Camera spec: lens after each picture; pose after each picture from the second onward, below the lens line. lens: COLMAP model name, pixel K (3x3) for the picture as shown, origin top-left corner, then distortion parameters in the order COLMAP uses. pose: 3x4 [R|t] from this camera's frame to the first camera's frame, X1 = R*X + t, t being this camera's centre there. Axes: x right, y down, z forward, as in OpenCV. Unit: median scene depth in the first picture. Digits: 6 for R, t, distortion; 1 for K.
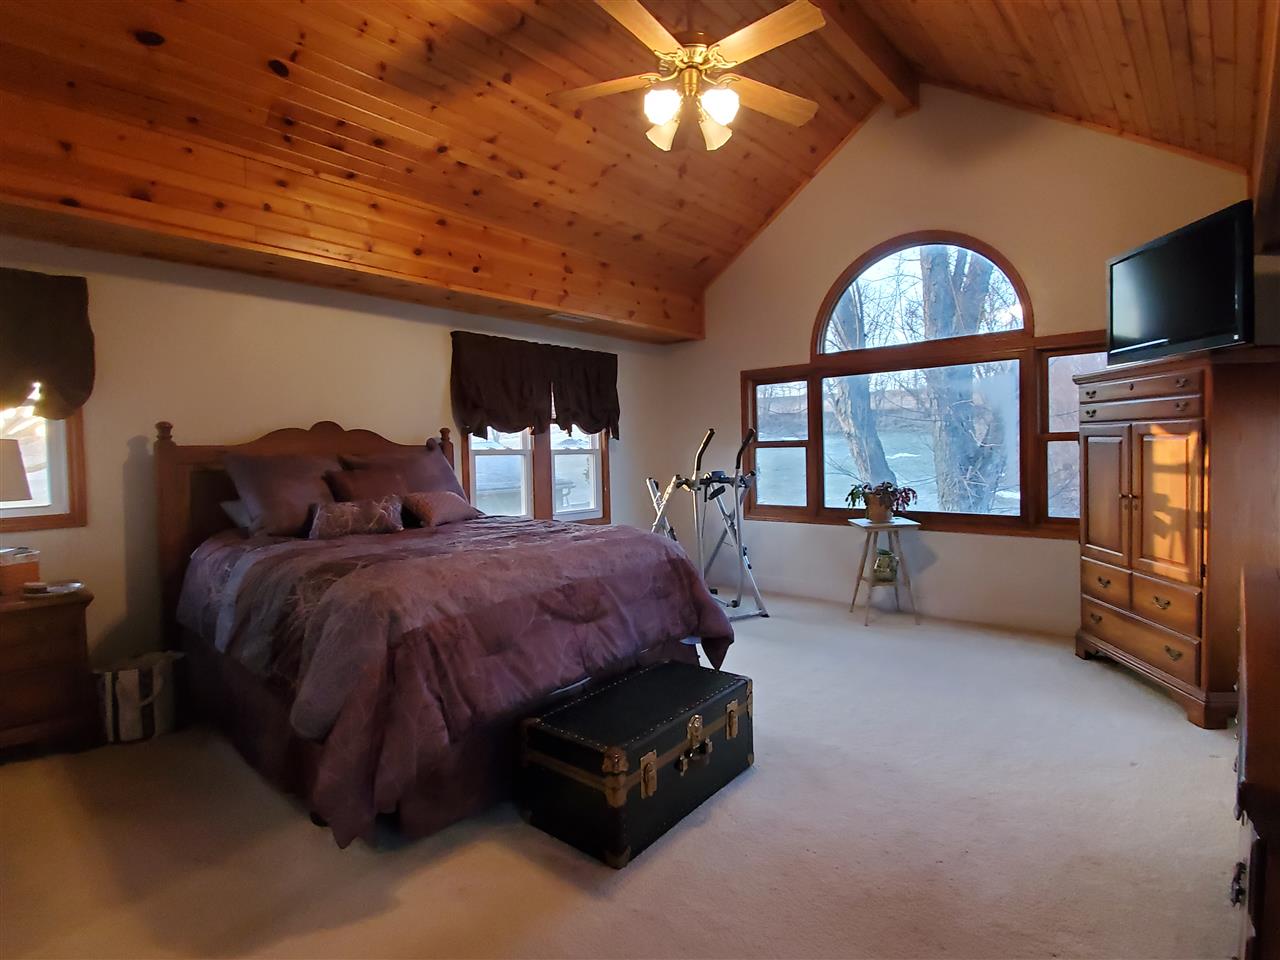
lens RADIAL K [[654.7, 0, 641.4], [0, 654.7, 471.1], [0, 0, 1]] dist [0.001159, 0.000057]
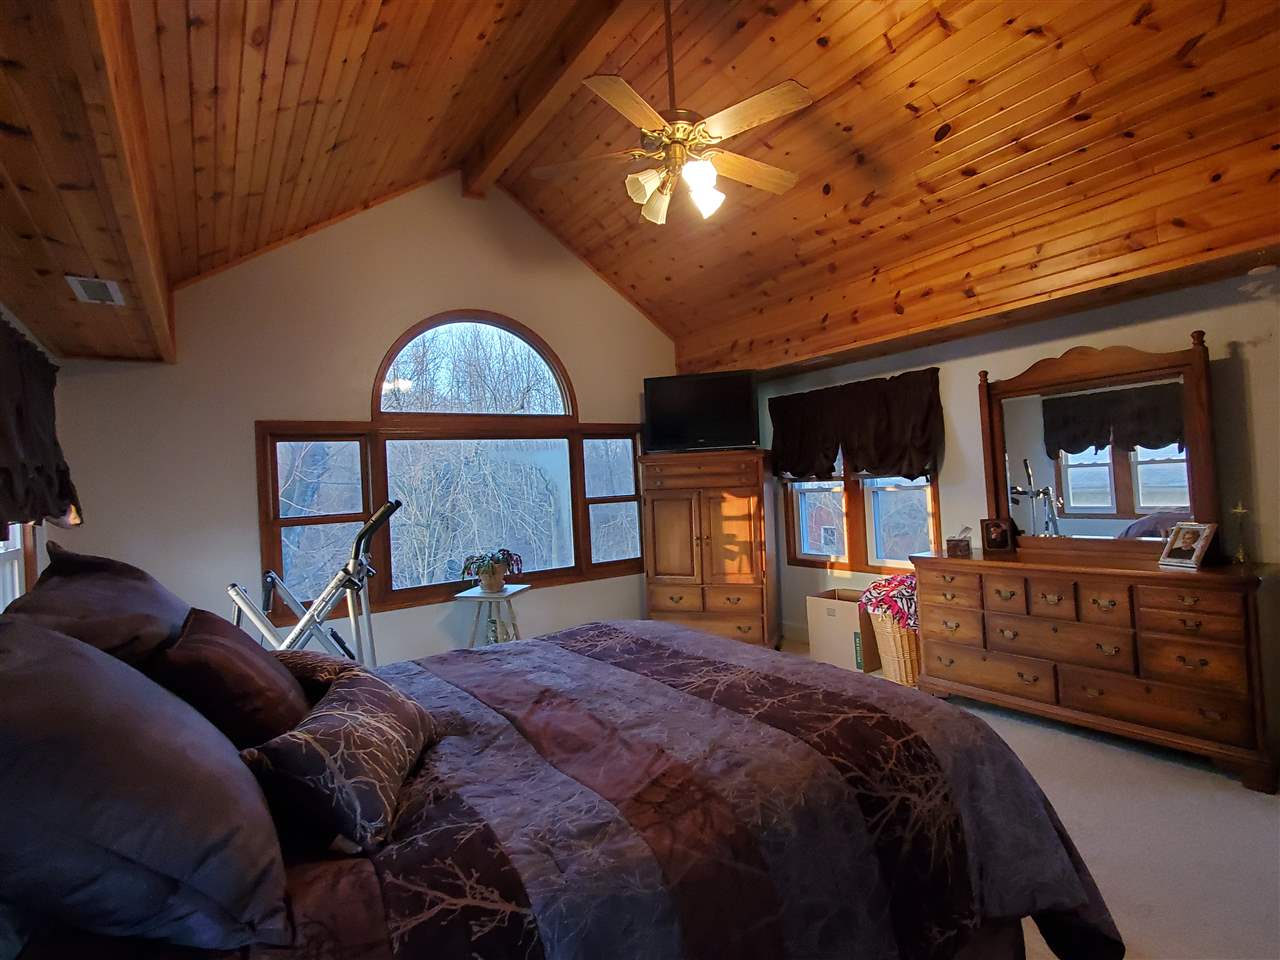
lens RADIAL K [[654.7, 0, 689.6], [0, 654.7, 474.0], [0, 0, 1]] dist [0.001159, 0.000057]
pose [[0.208391, 0.015736, 0.977919, -0.685405], [0.073998, 0.996751, -0.031807, -0.057331], [-0.975242, 0.078992, 0.206550, 0.614156]]
